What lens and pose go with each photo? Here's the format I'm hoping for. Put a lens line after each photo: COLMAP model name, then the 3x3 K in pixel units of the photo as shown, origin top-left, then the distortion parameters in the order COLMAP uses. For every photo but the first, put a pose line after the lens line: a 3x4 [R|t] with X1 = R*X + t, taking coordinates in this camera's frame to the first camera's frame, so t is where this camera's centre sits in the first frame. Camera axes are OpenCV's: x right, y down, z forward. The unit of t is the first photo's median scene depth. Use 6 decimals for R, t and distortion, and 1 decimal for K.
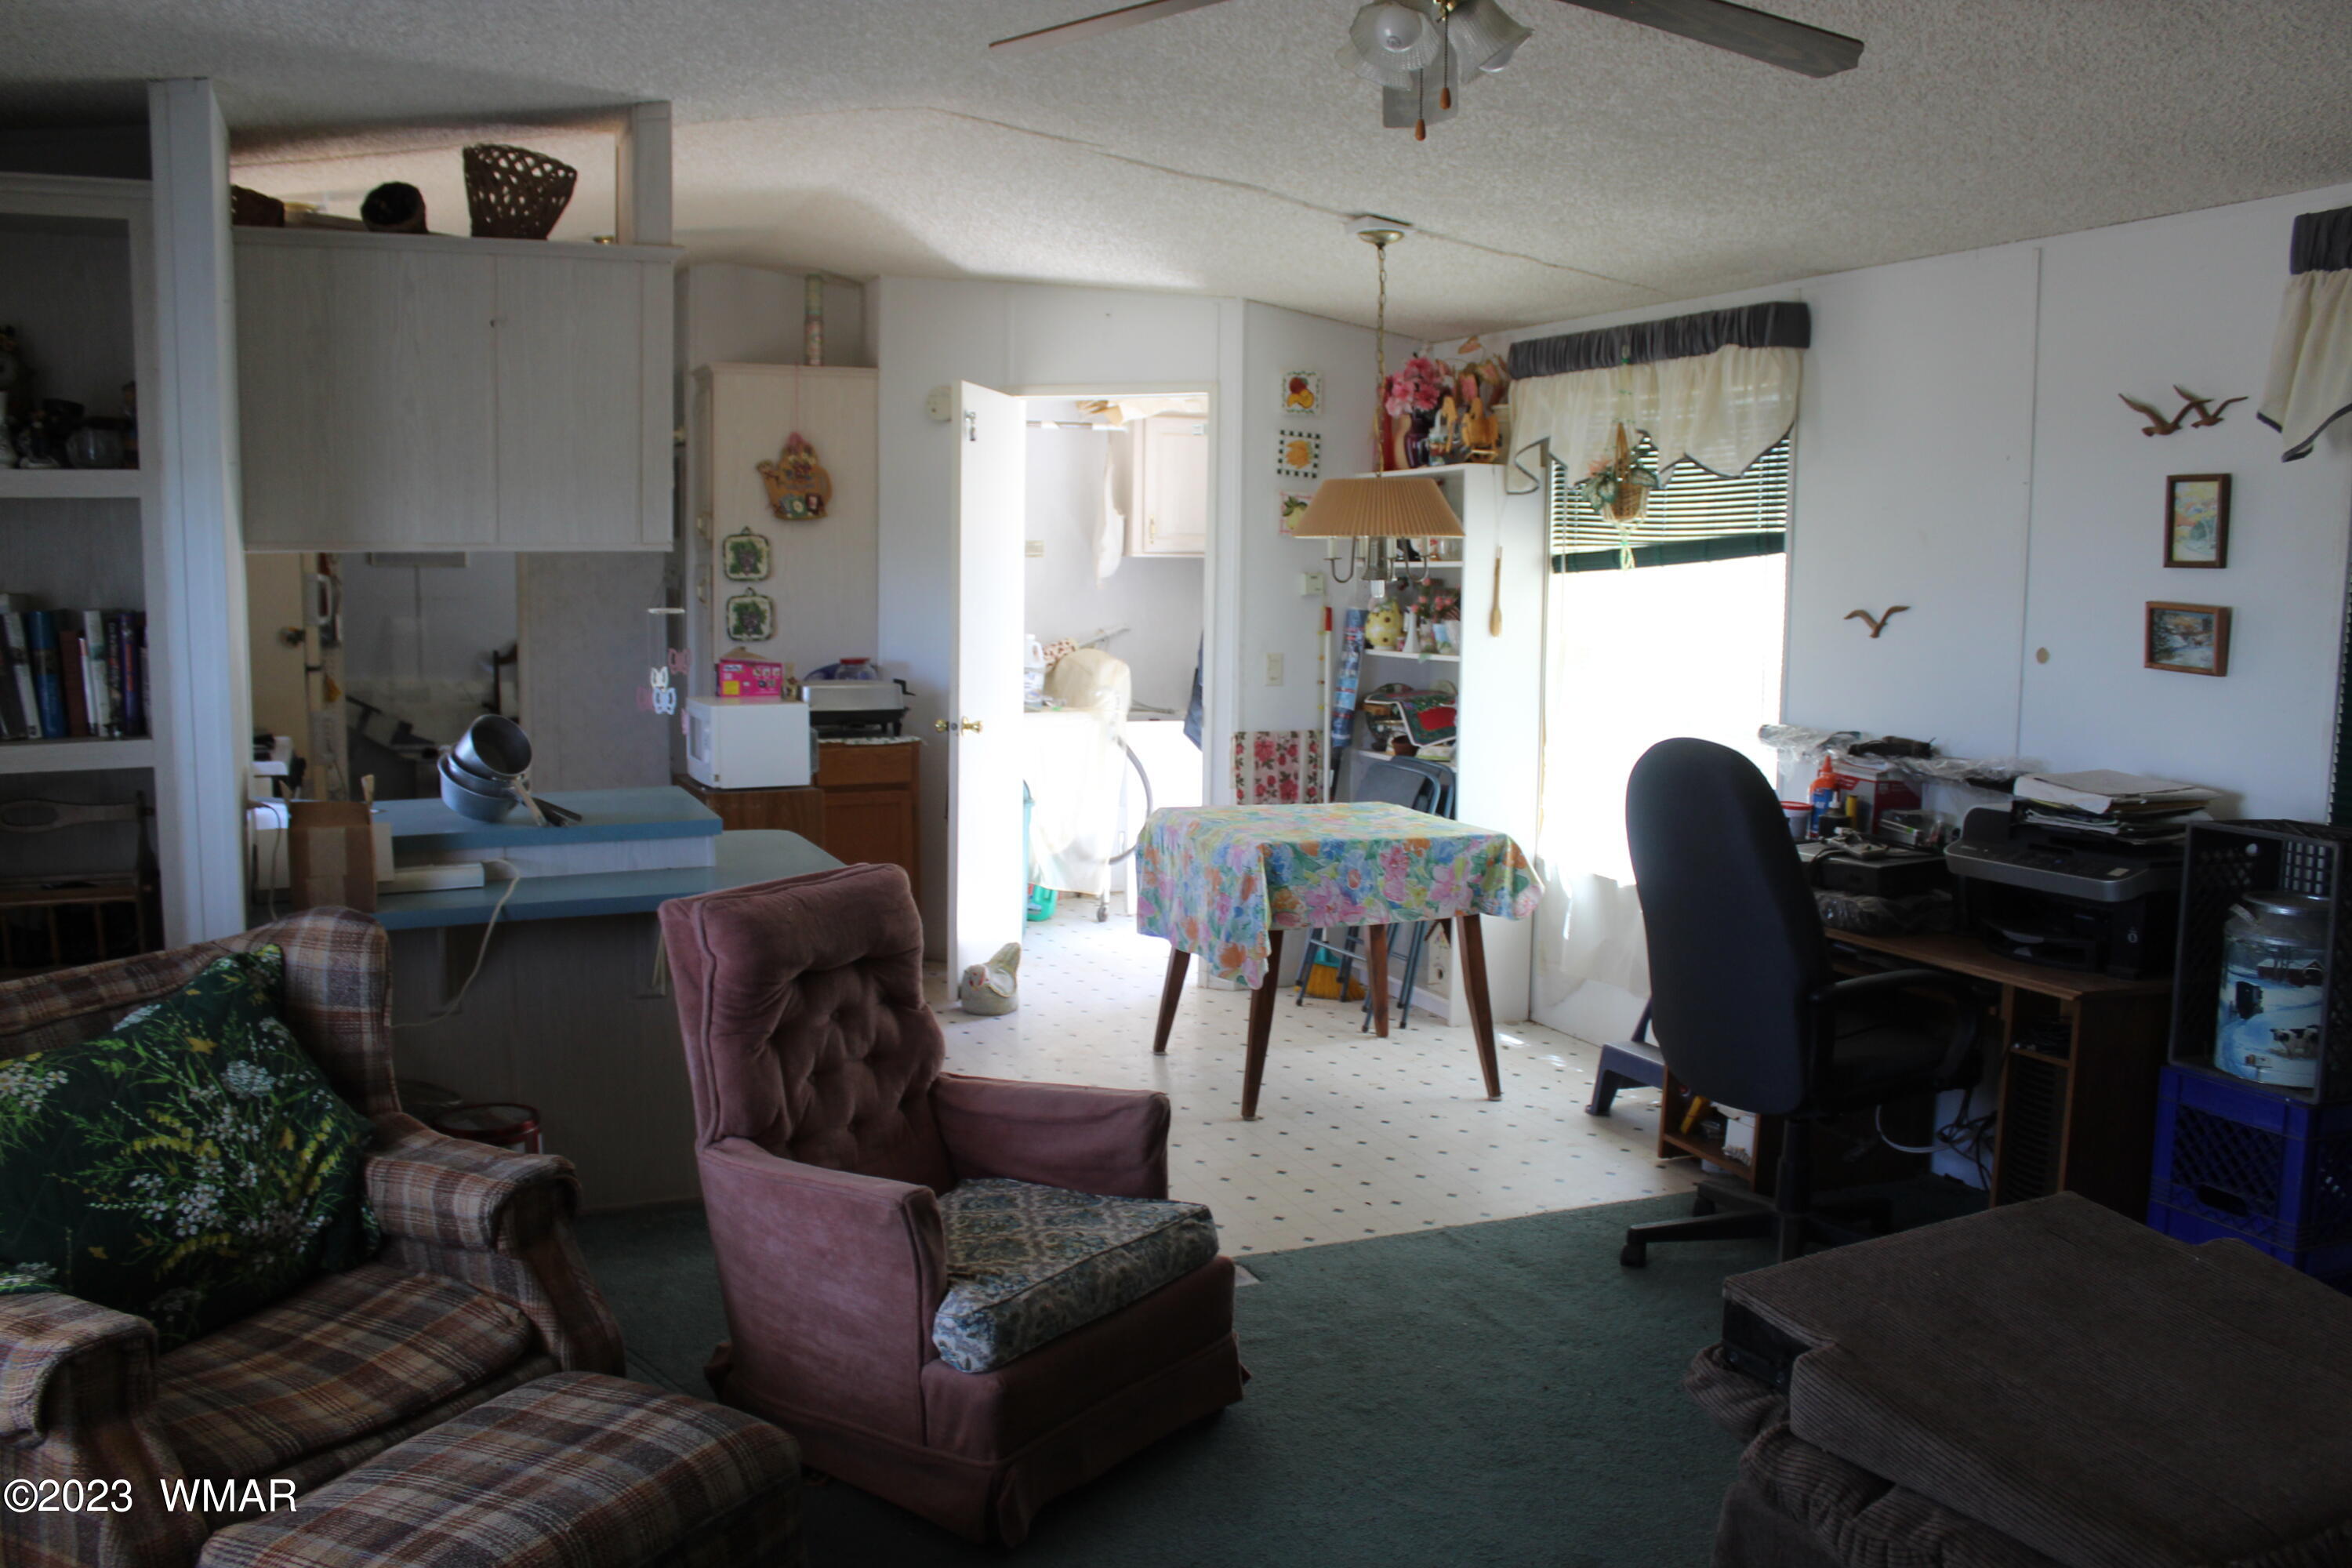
lens RADIAL K [[1976.3, 0, 1183.7], [0, 1976.3, 790.1], [0, 0, 1]] dist [-0.139794, 0.104686]
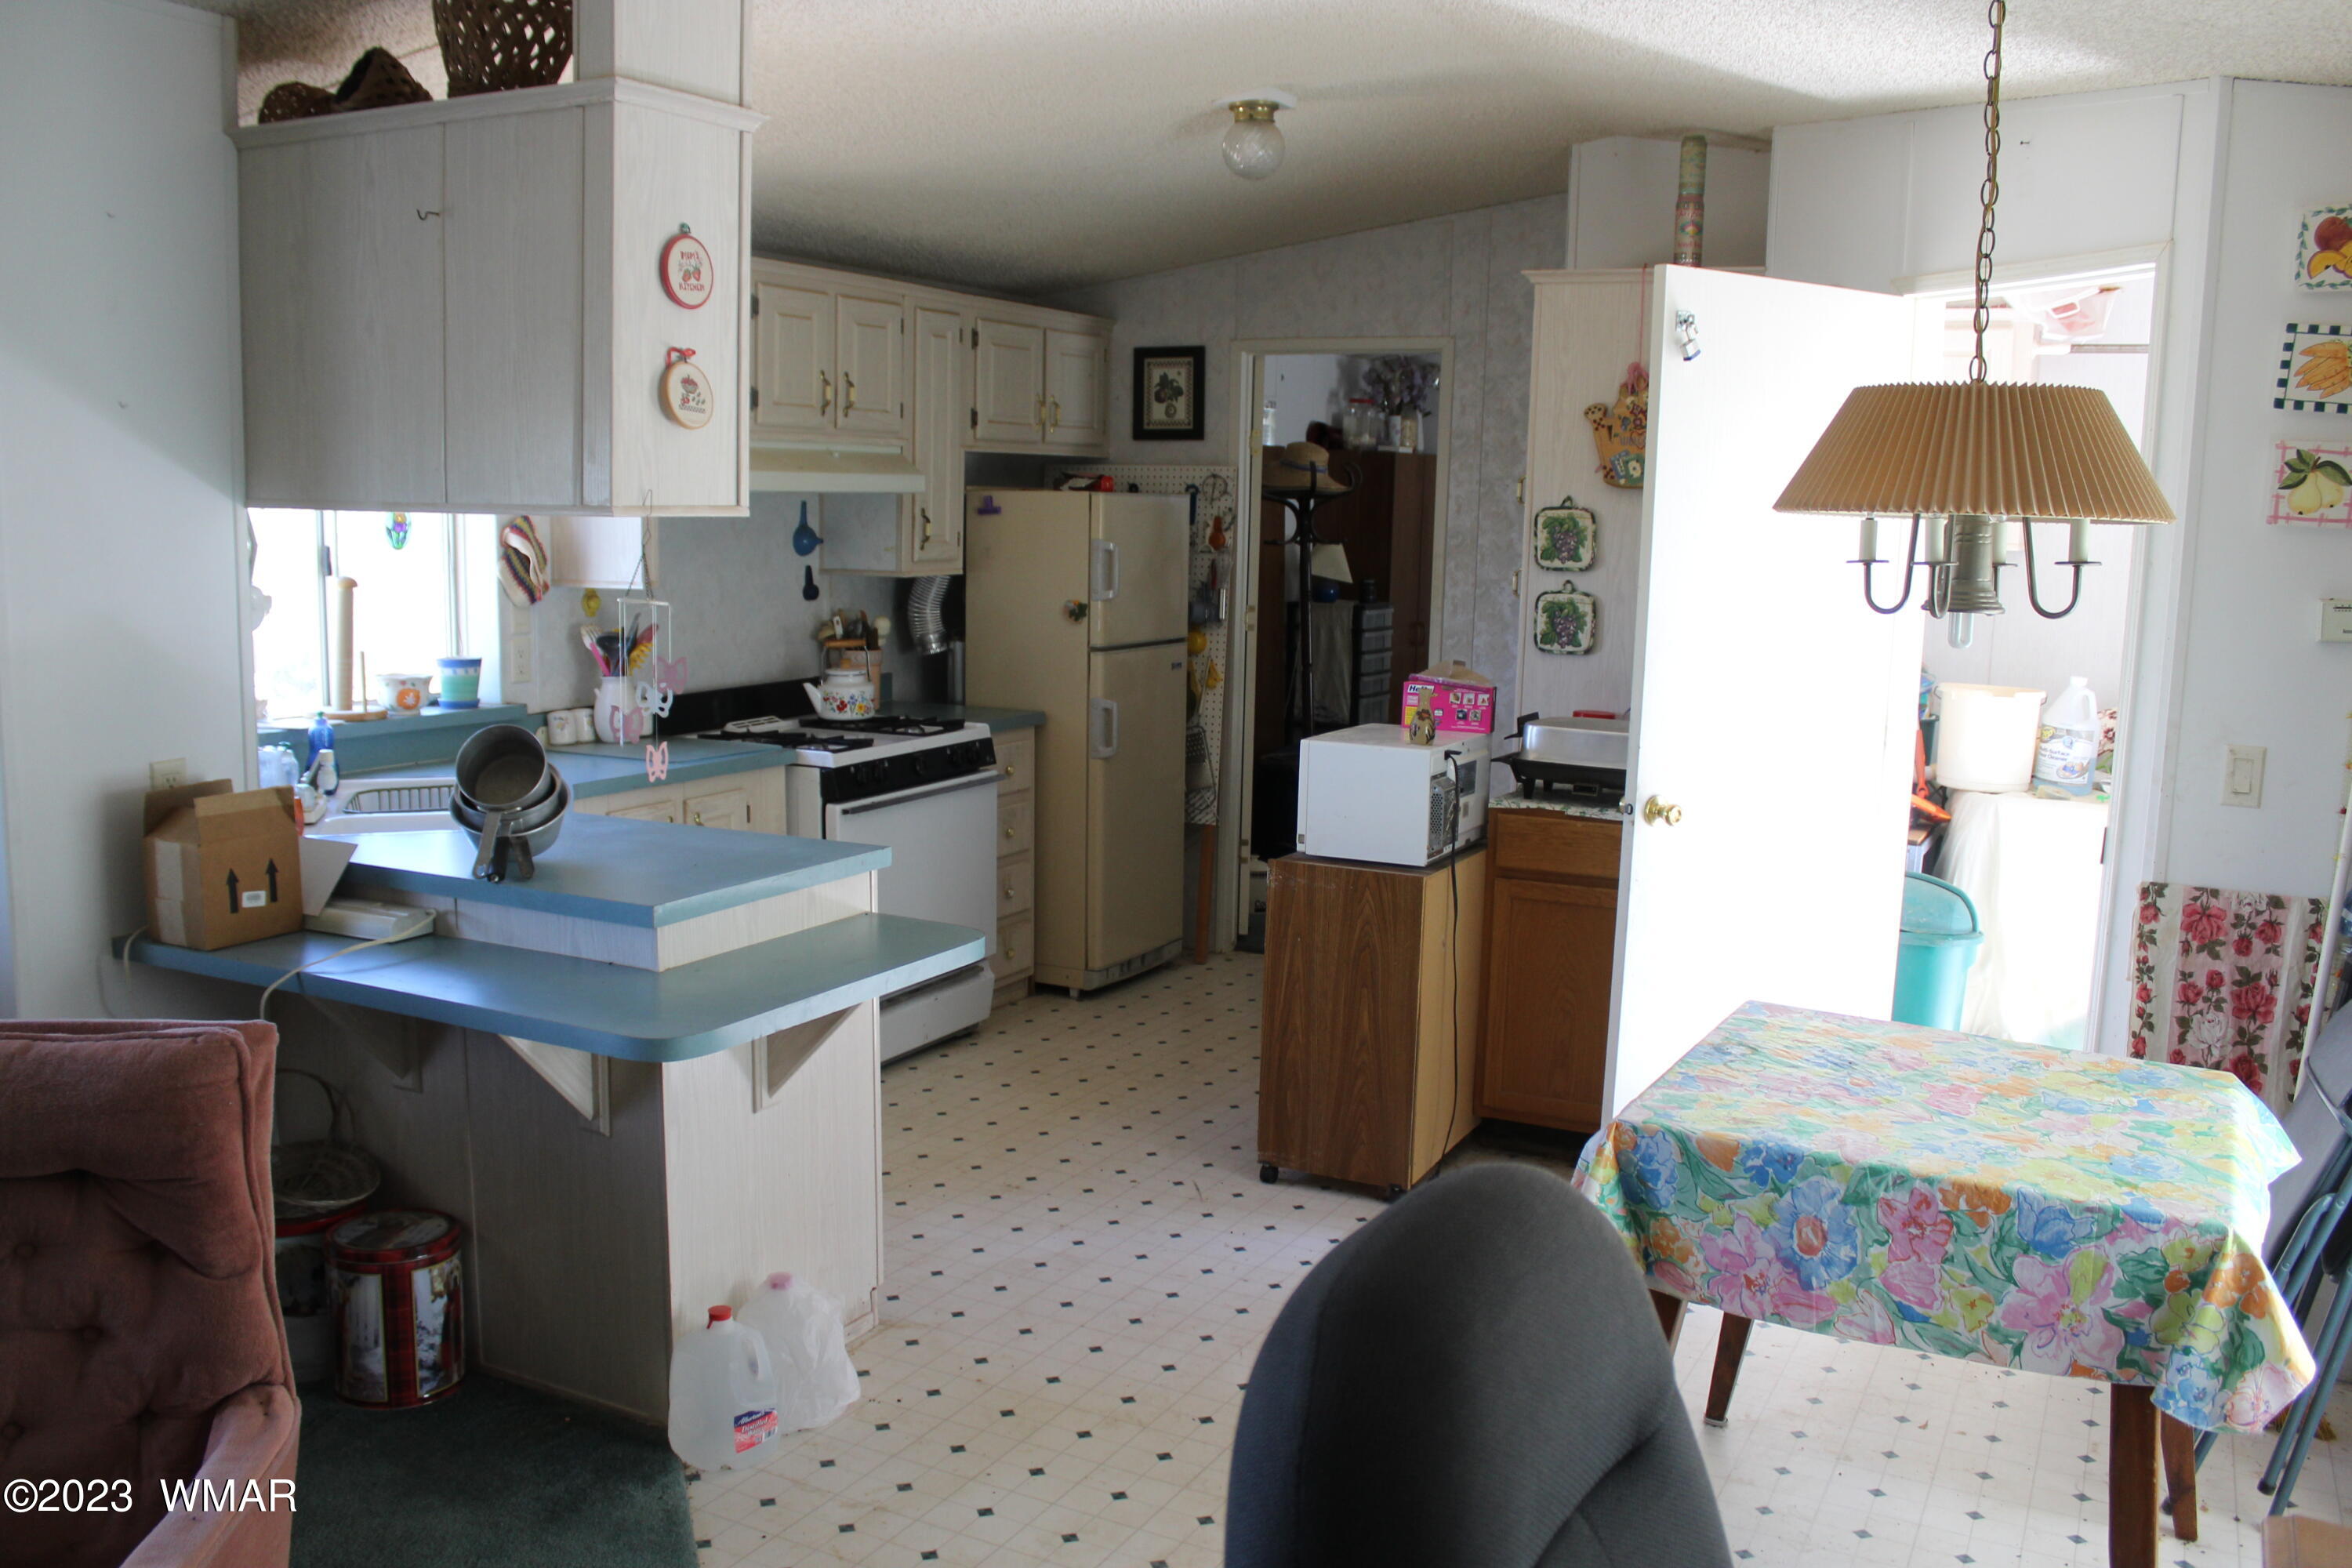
lens RADIAL K [[1976.3, 0, 1176.2], [0, 1976.3, 783.5], [0, 0, 1]] dist [-0.139794, 0.104686]
pose [[0.635562, 0.114543, -0.763506, 0.256601], [-0.111370, 0.992192, 0.056143, -0.055822], [0.763975, 0.049349, 0.643356, 0.446198]]
